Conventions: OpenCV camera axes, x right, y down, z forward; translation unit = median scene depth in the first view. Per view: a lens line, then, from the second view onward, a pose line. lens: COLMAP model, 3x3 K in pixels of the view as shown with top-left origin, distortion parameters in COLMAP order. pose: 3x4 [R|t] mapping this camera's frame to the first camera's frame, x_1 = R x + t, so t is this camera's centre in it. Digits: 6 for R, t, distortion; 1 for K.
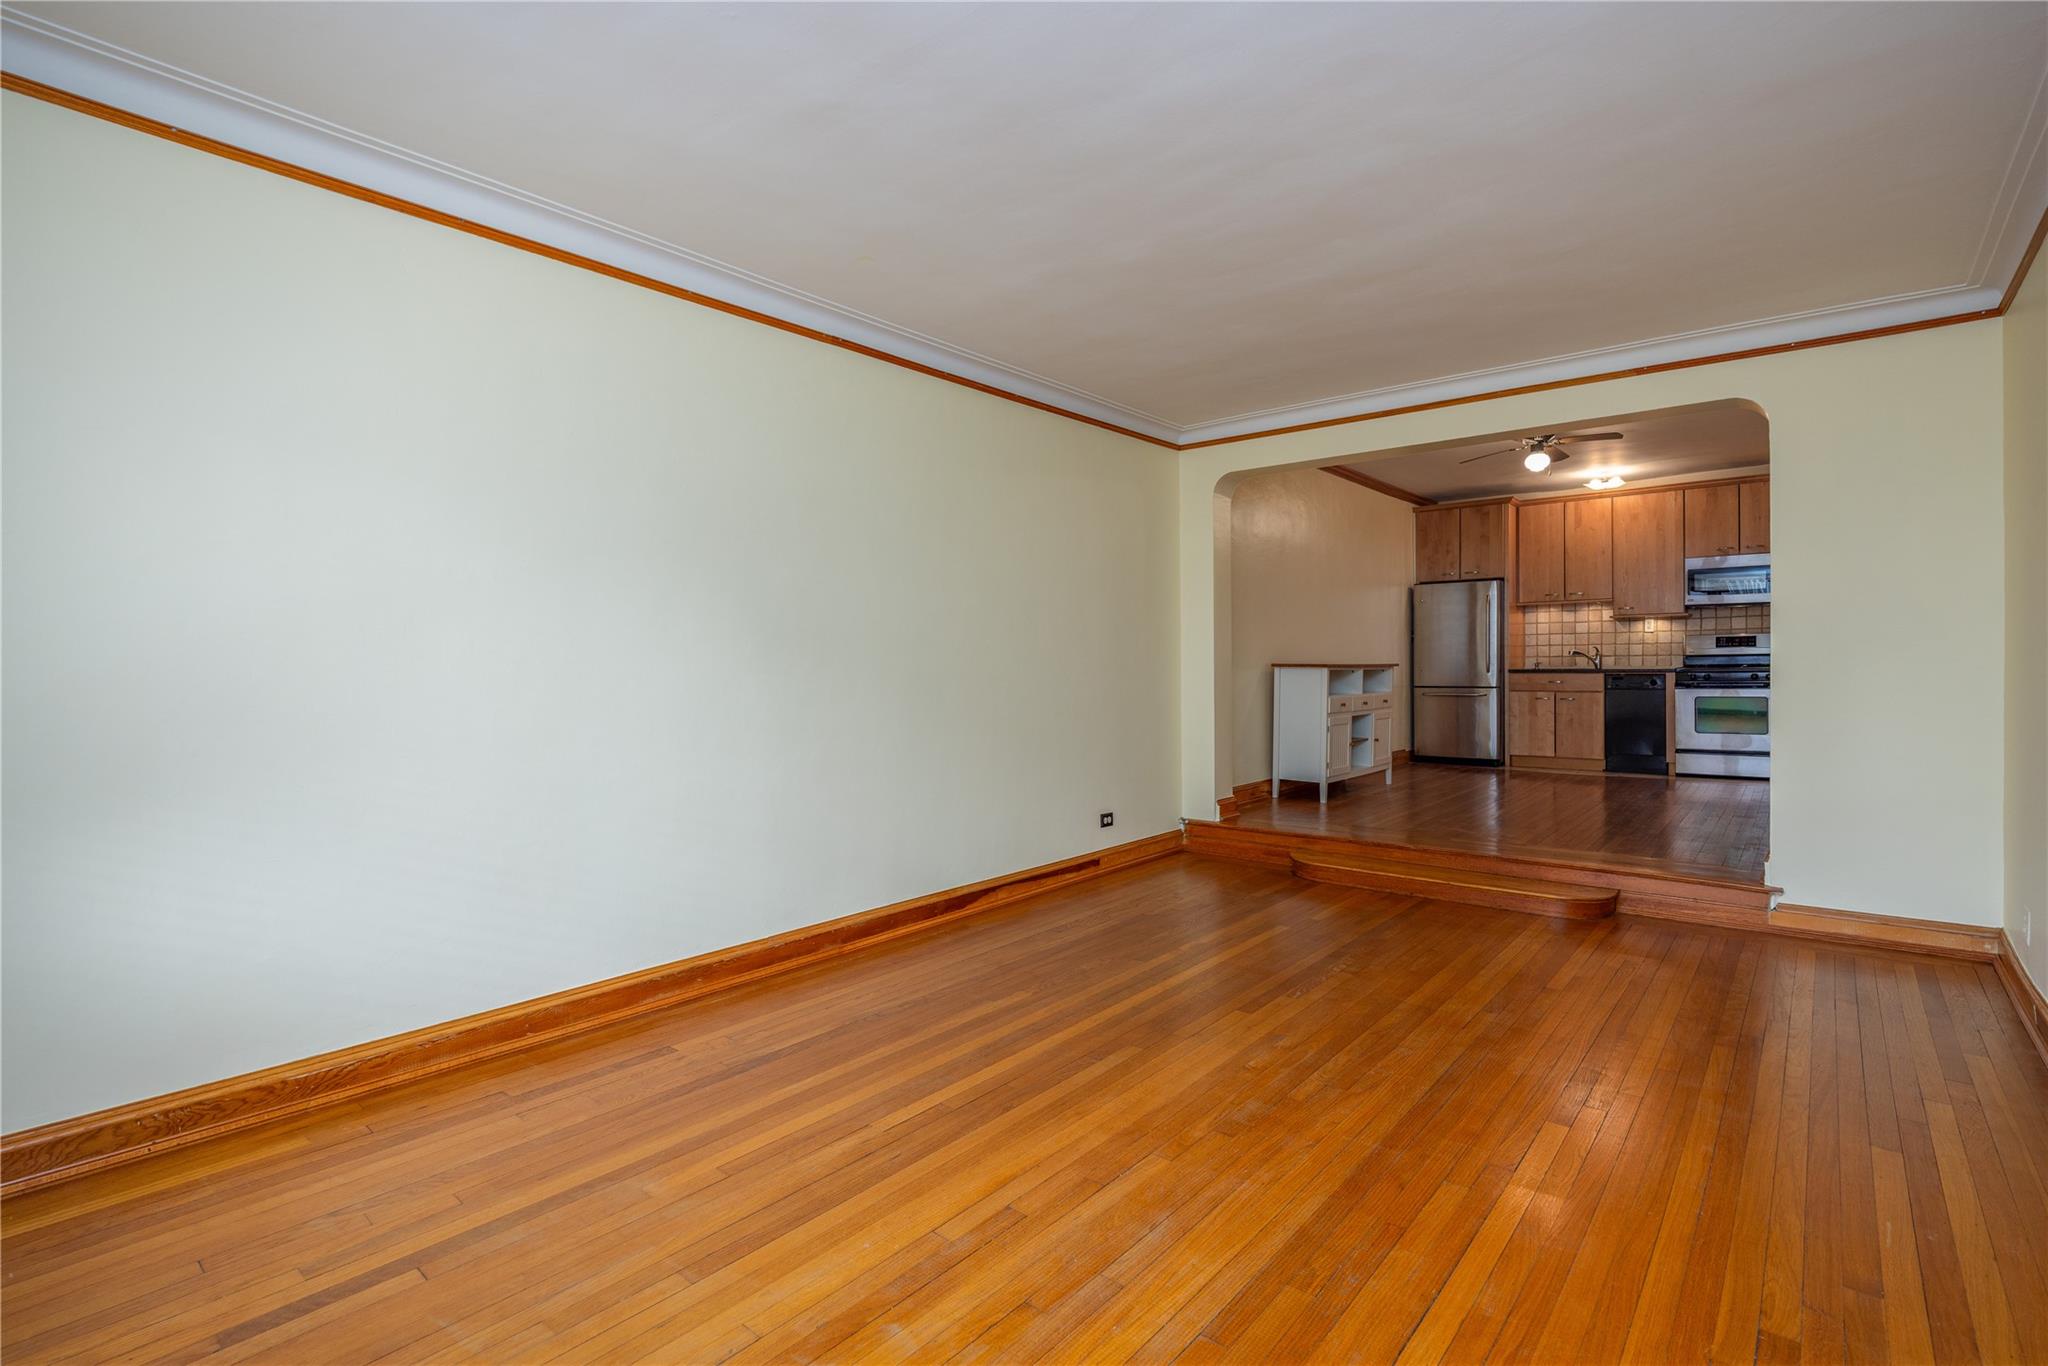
lens RADIAL K [[947.3, 0, 1020.9], [0, 947.3, 679.7], [0, 0, 1]] dist [-0.000164, -0.000455]
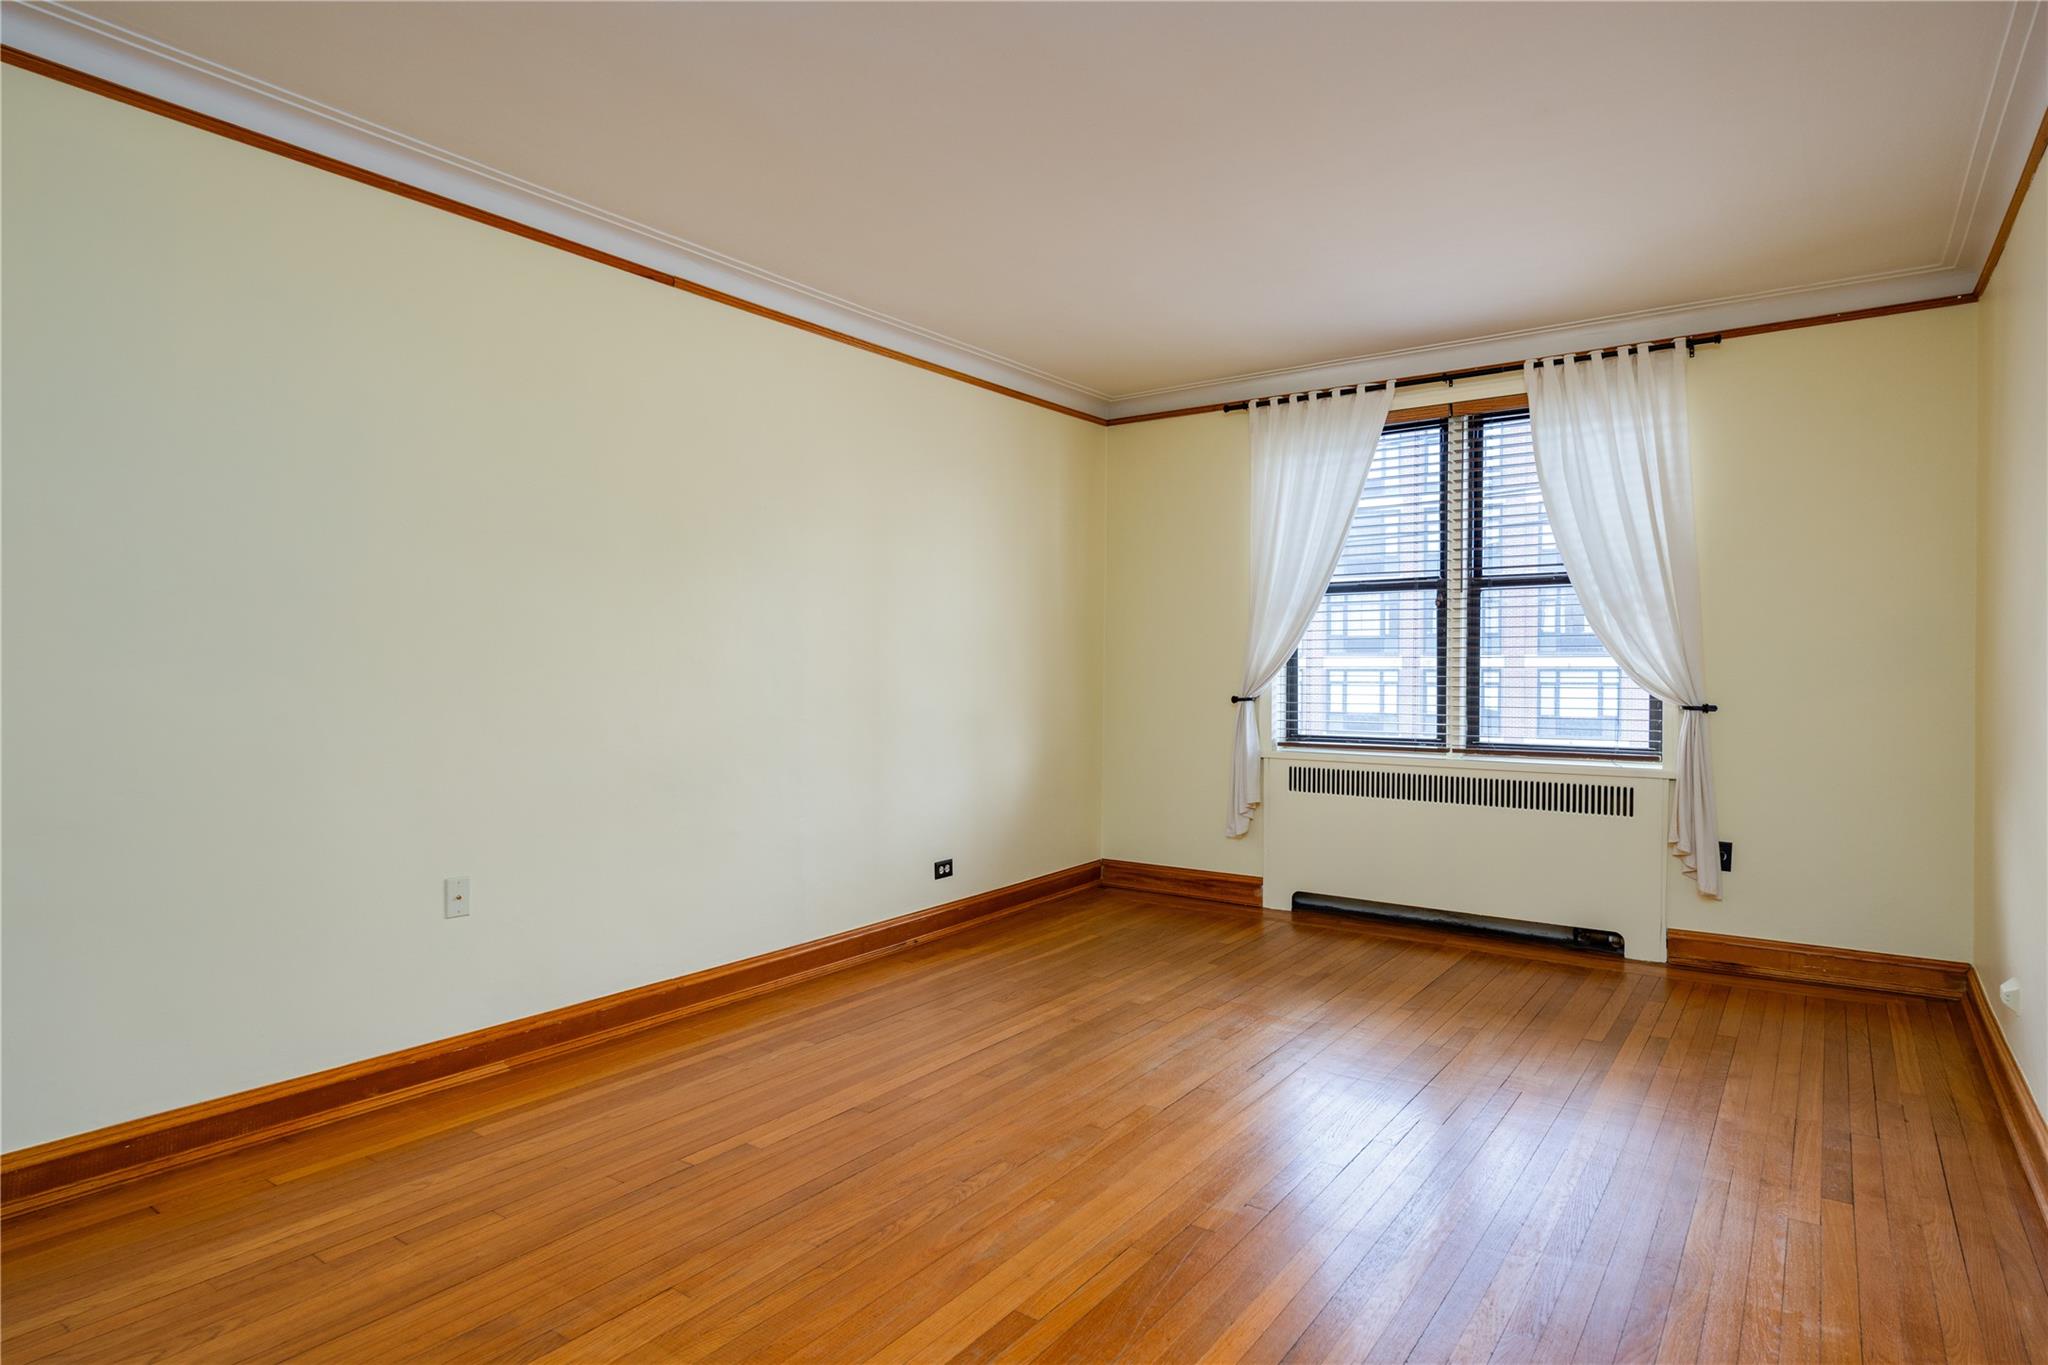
lens RADIAL K [[1113.5, 0, 1025.1], [0, 1113.5, 685.1], [0, 0, 1]] dist [0.000023, -0.001333]
pose [[-0.997143, 0.009097, -0.074981, 0.106076], [0.007228, 0.999657, 0.025155, -0.009895], [0.075184, 0.024542, -0.996868, 0.616681]]
